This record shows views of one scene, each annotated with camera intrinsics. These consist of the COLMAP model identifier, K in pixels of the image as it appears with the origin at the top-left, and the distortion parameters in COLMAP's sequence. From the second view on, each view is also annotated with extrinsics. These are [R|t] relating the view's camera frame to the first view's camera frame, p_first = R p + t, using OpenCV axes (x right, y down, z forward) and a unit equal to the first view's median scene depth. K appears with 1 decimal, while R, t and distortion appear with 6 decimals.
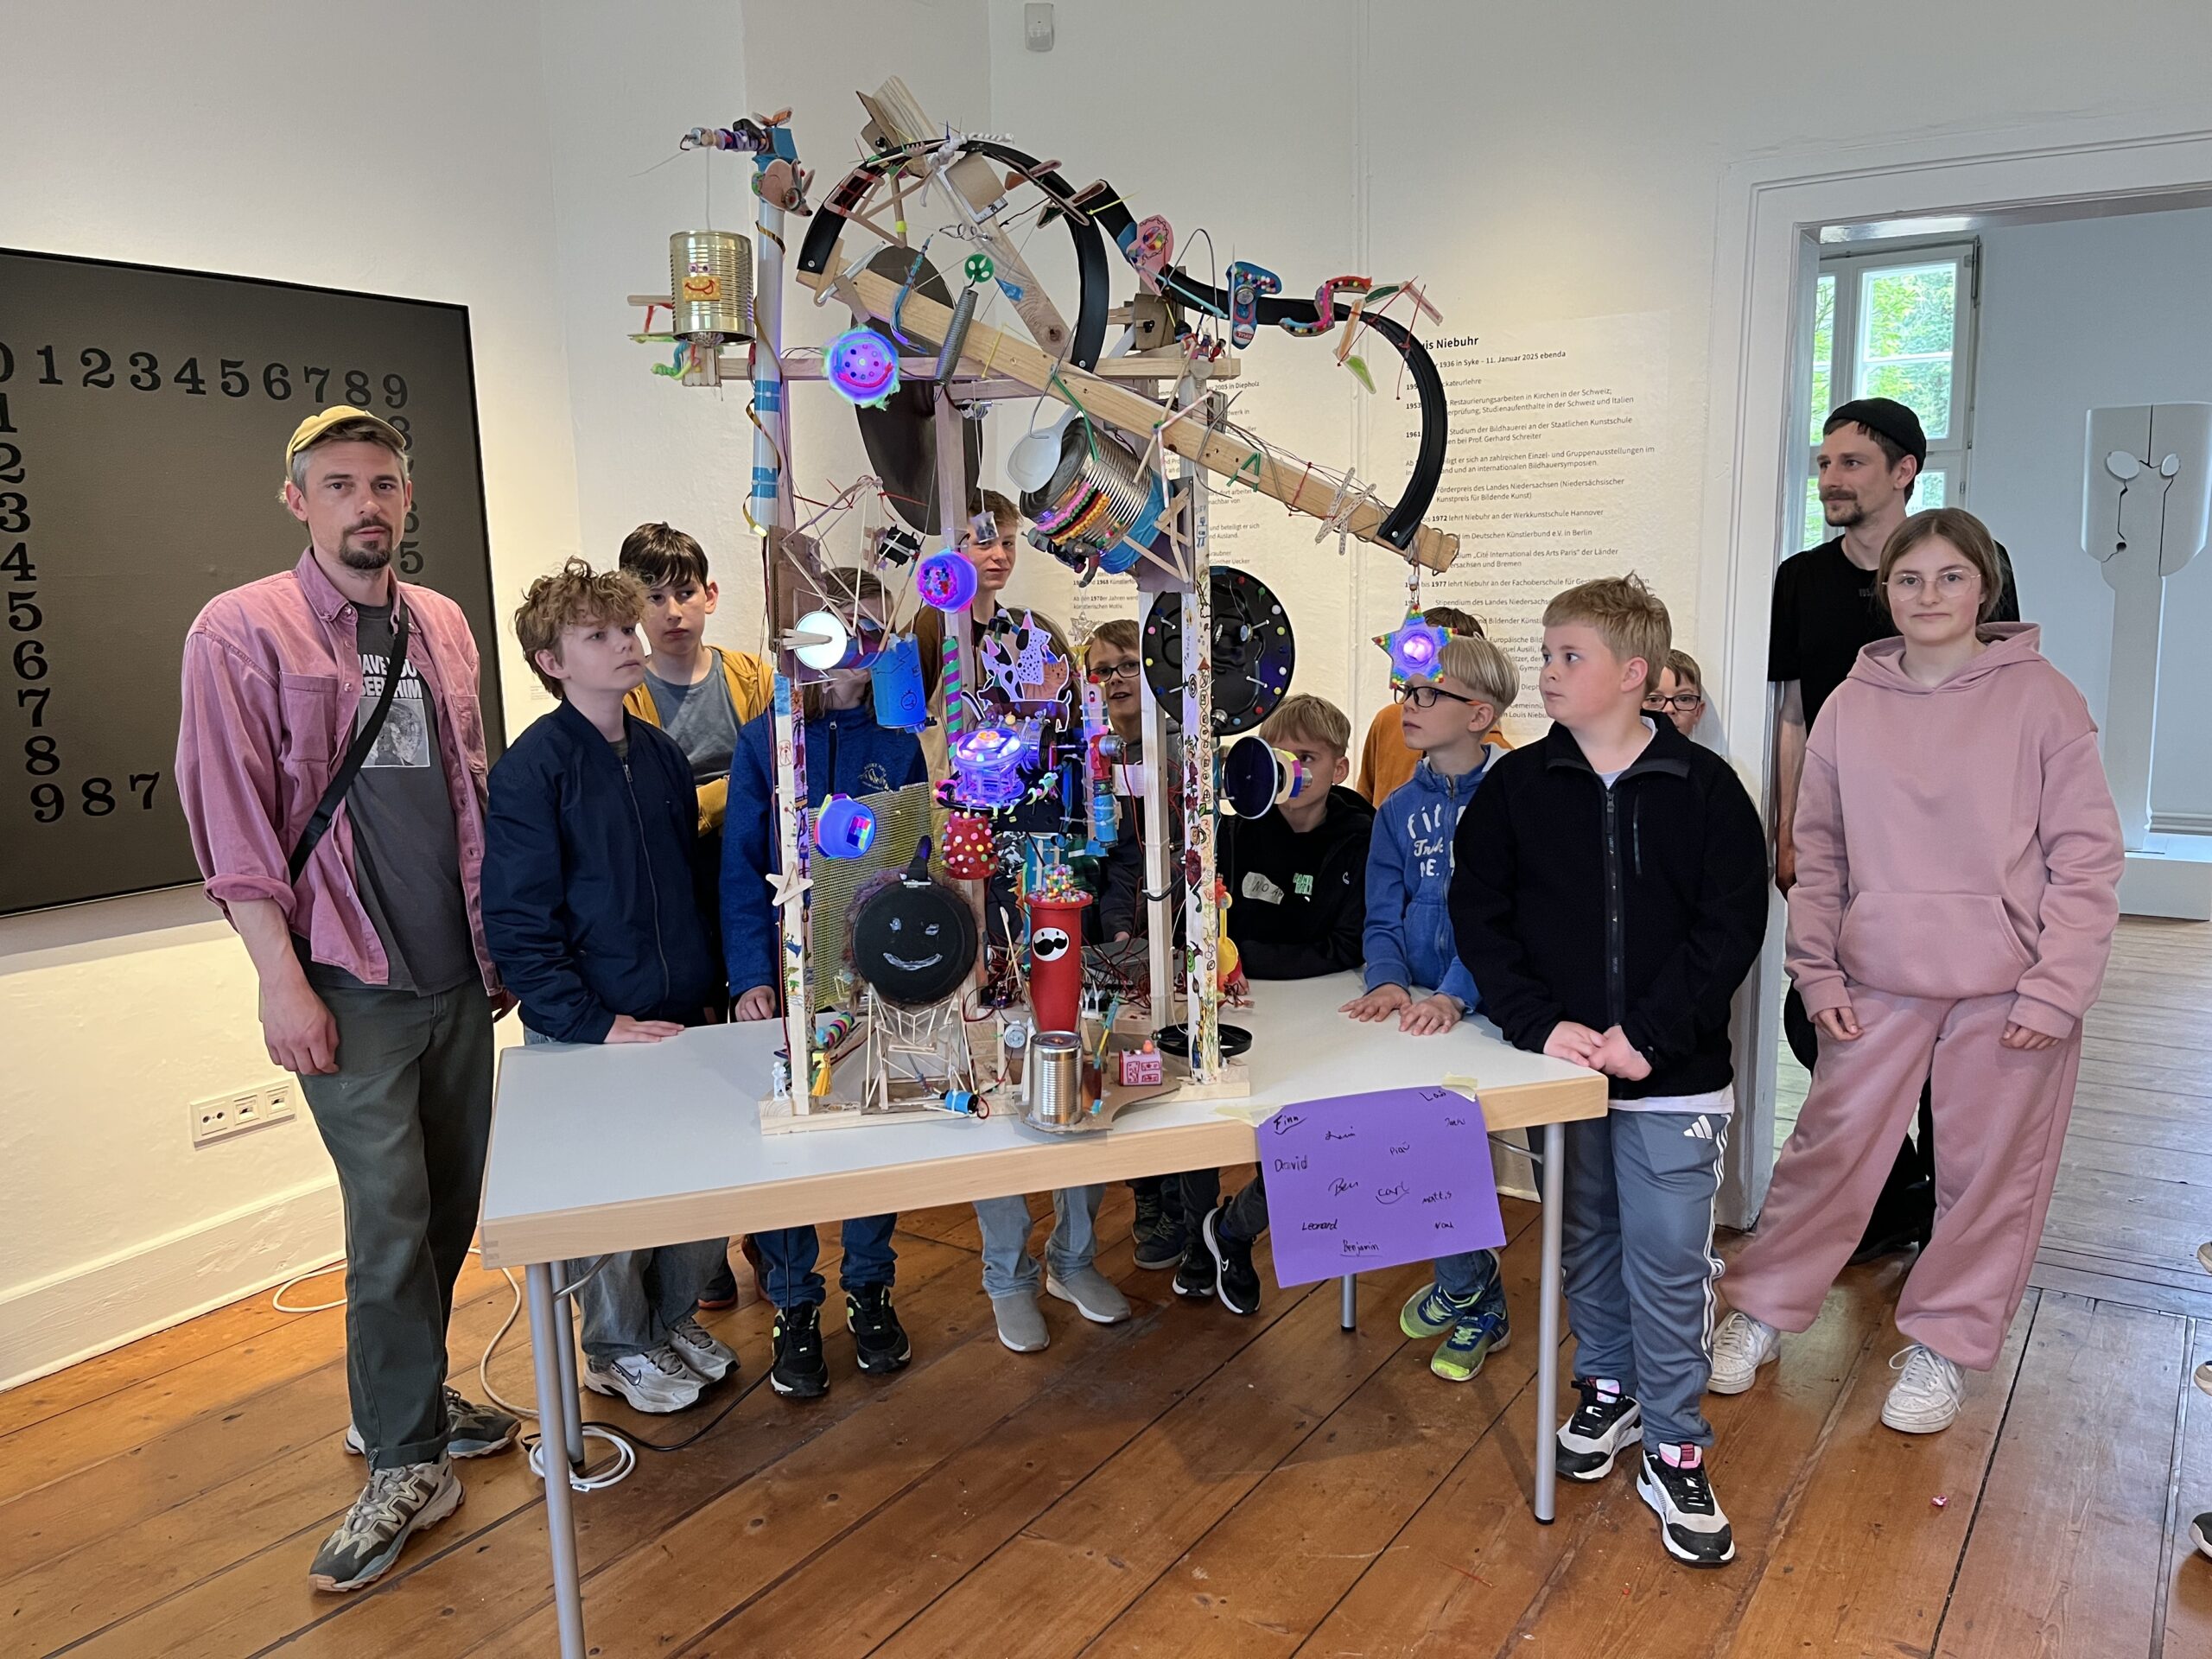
lens RADIAL K [[1741.2, 0, 1106.0], [0, 1741.2, 829.5], [0, 0, 1]] dist [0.070682, -0.118185]
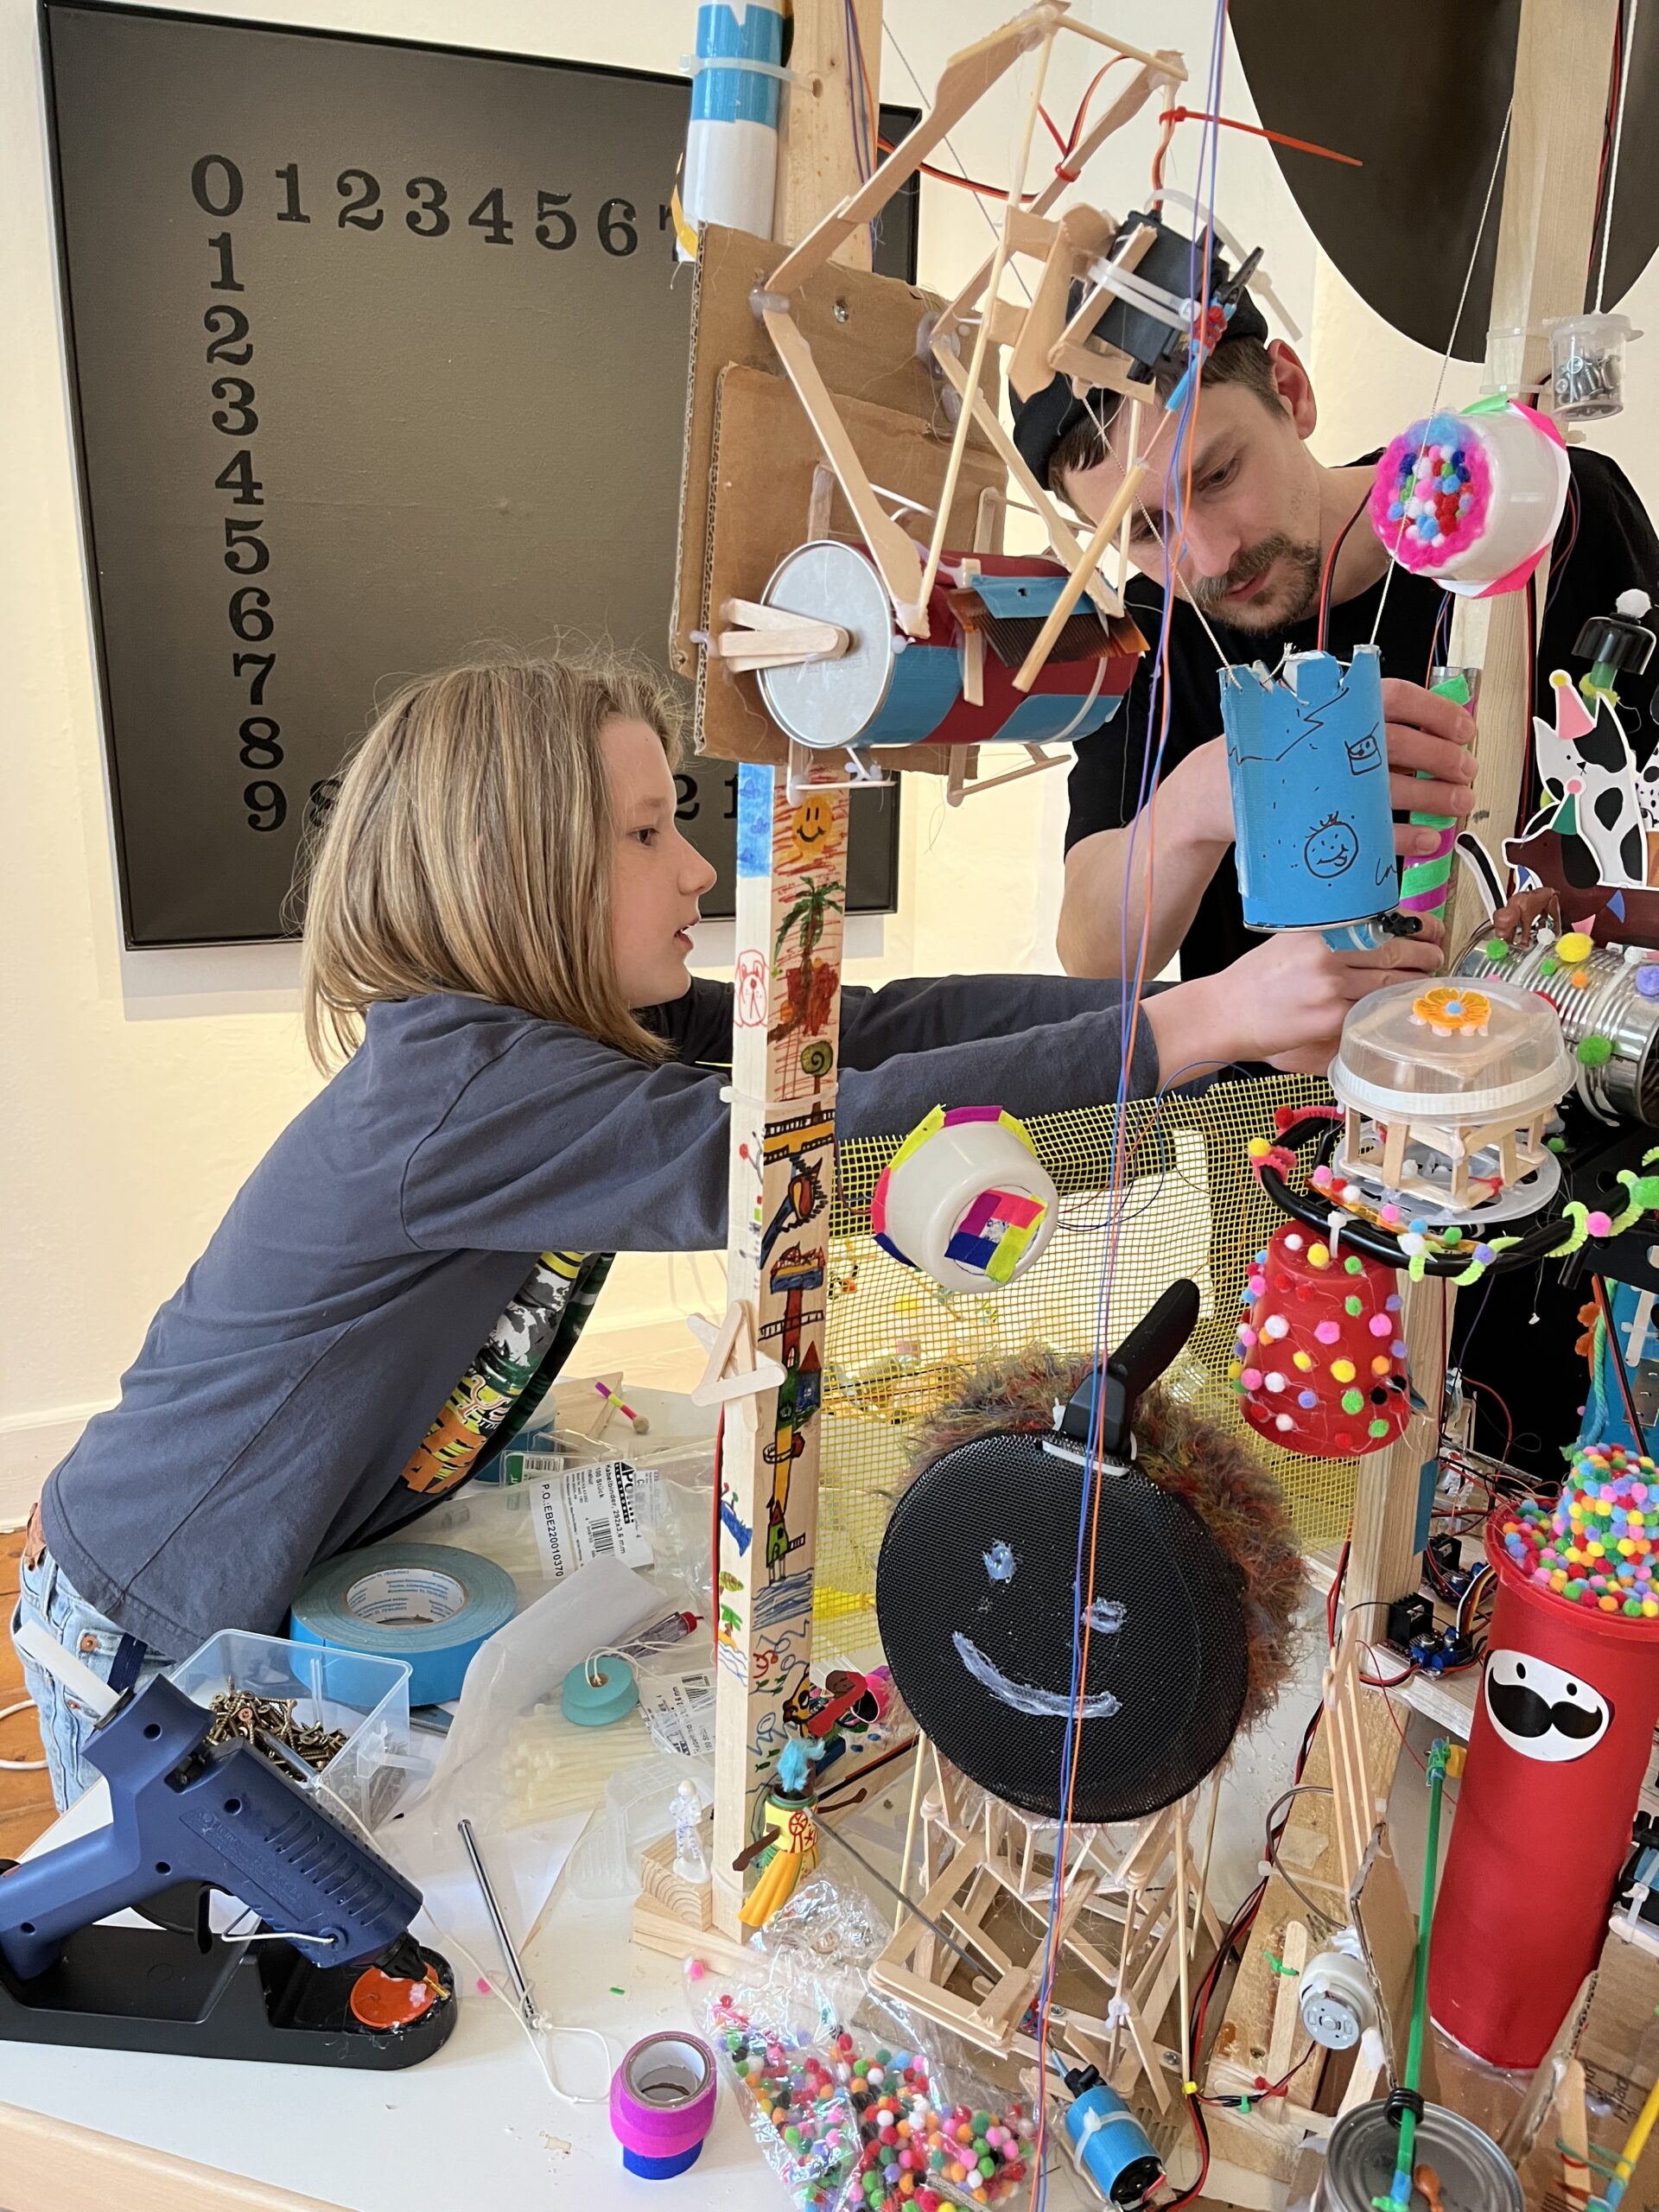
lens RADIAL K [[1741.2, 0, 726.7], [0, 1741.2, 1062.2], [0, 0, 1]] dist [0.070682, -0.118185]
pose [[0.823722, 0.195308, -0.532293, -0.006883], [-0.129575, 0.978800, 0.158623, -0.071745], [0.551989, -0.061689, 0.831566, 0.630484]]
